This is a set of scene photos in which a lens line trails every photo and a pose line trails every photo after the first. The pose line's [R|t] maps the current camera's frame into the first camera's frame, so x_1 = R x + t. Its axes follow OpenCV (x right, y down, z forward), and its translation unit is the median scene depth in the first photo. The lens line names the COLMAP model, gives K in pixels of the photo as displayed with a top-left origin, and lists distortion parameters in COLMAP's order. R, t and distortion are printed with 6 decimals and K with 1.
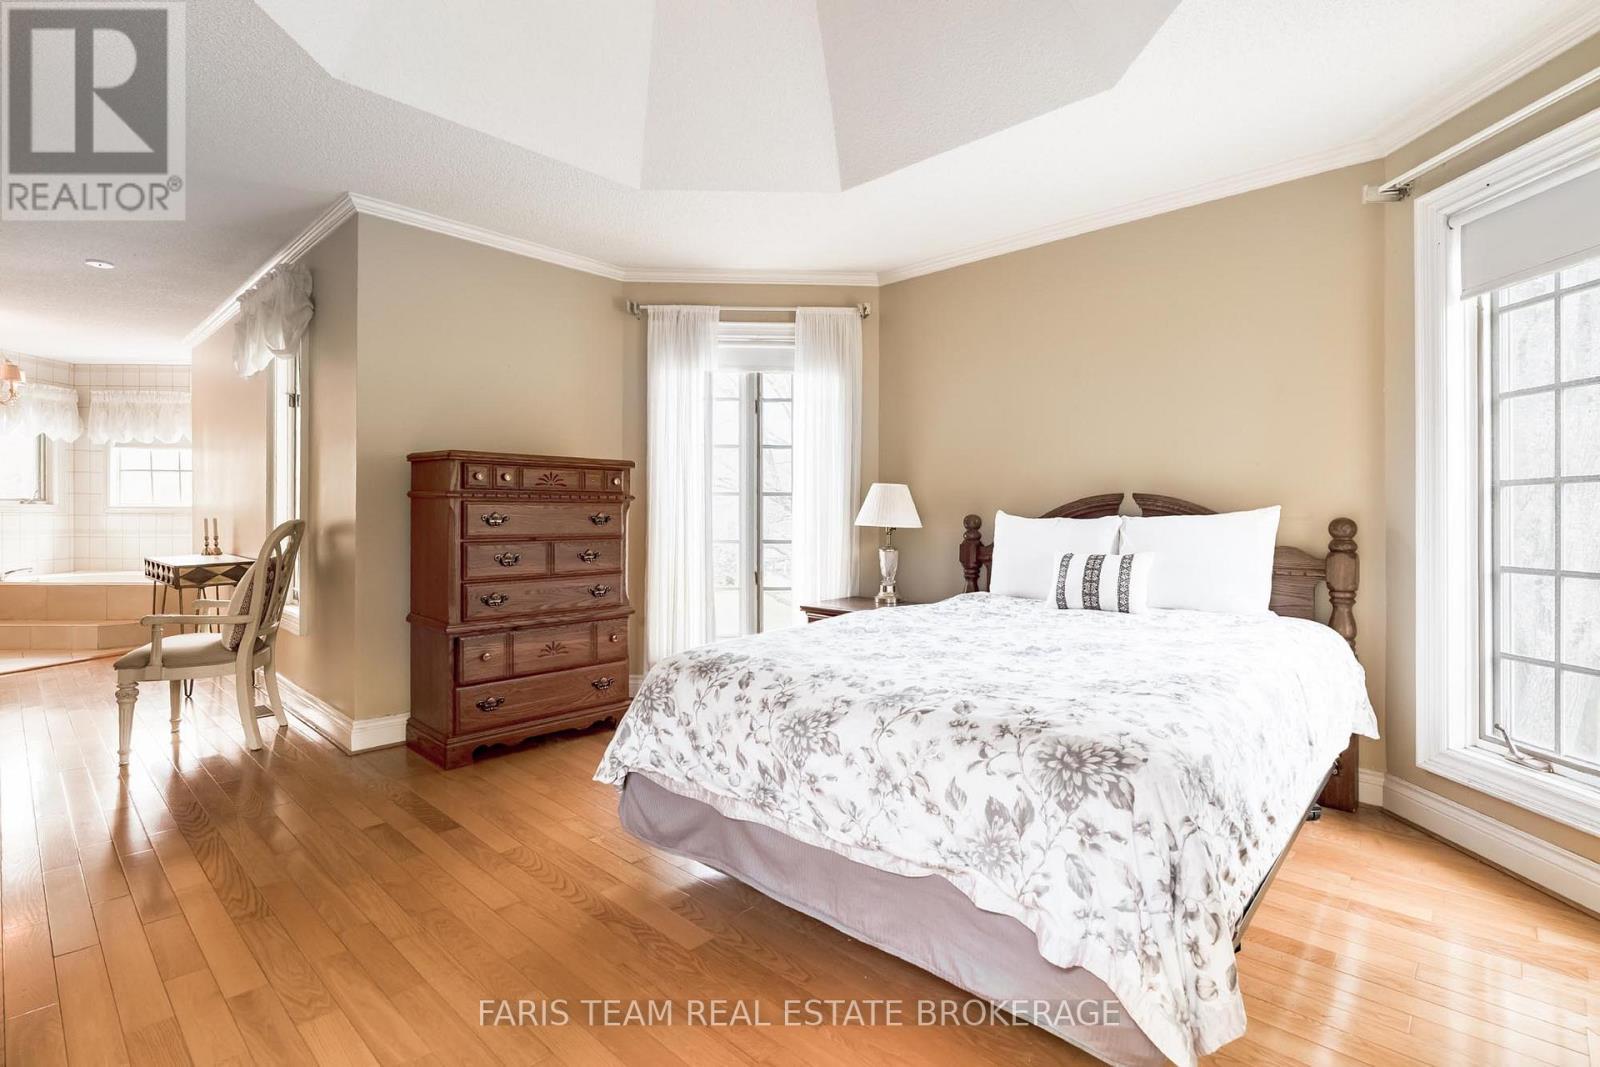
lens RADIAL K [[743.8, 0, 800.9], [0, 743.8, 526.4], [0, 0, 1]] dist [-0.012146, 0.000697]
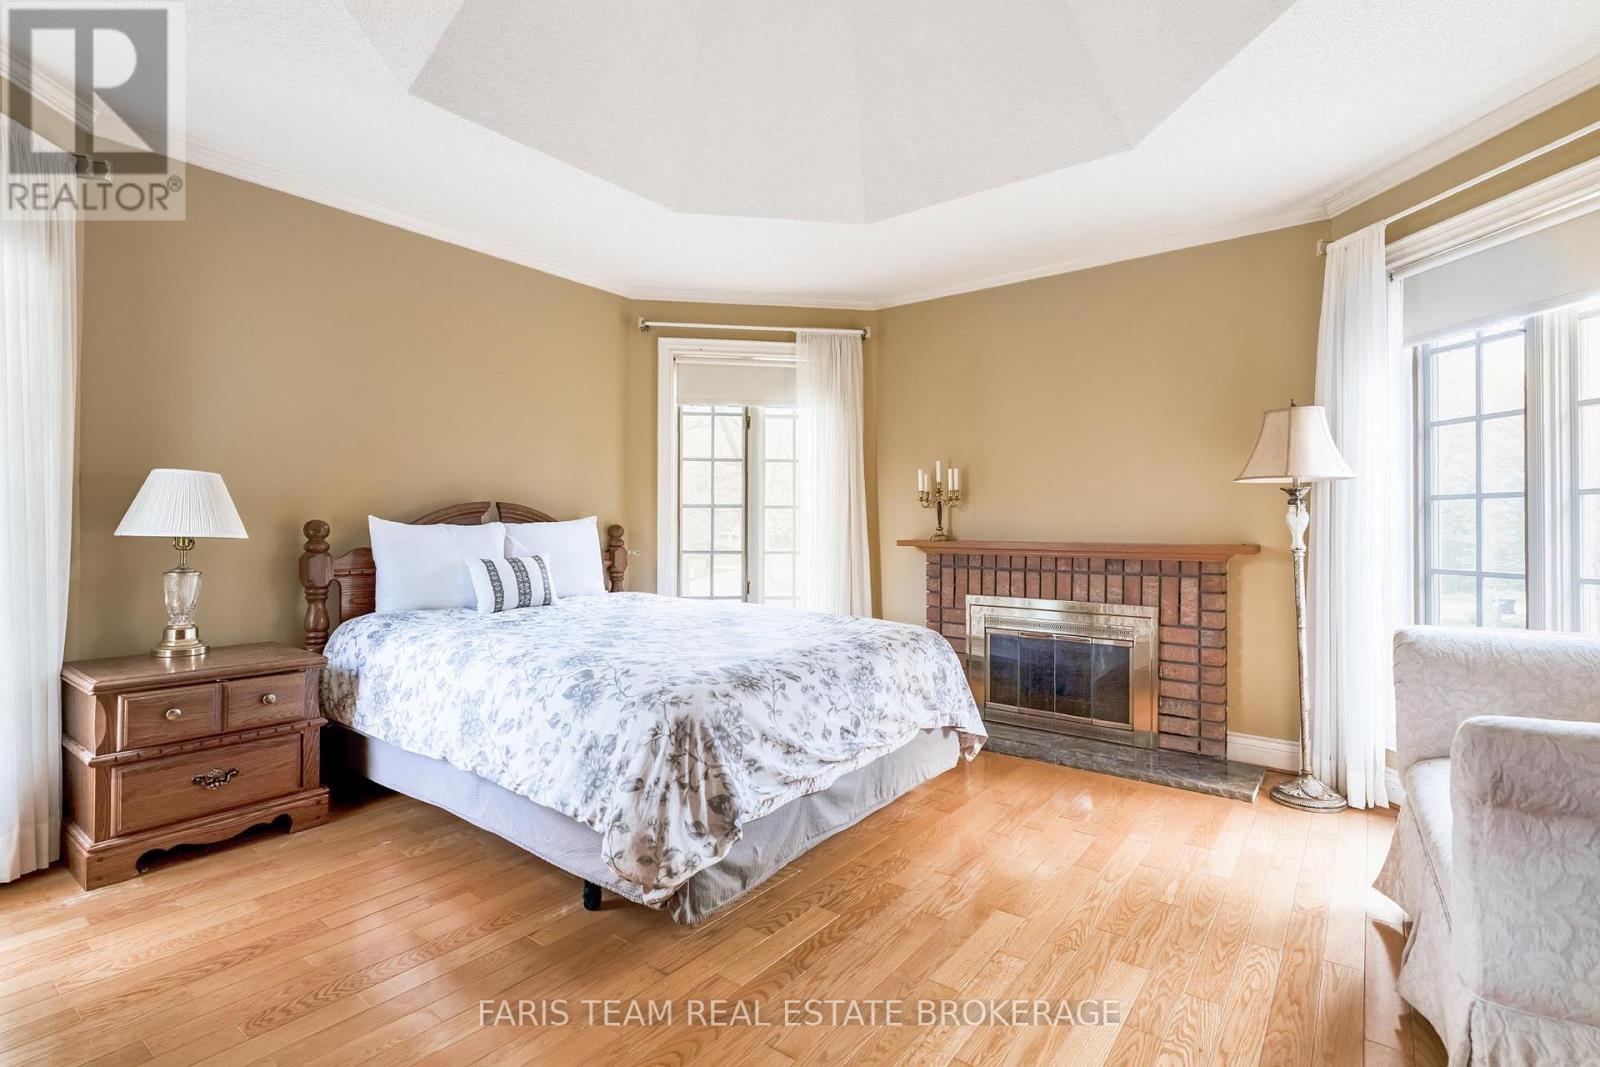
lens RADIAL K [[743.8, 0, 802.0], [0, 743.8, 524.5], [0, 0, 1]] dist [-0.012146, 0.000697]
pose [[-0.099717, -0.002964, 0.995011, -1.036930], [0.001630, 0.999994, 0.003142, -0.020287], [-0.995014, 0.001935, -0.099712, 0.956381]]
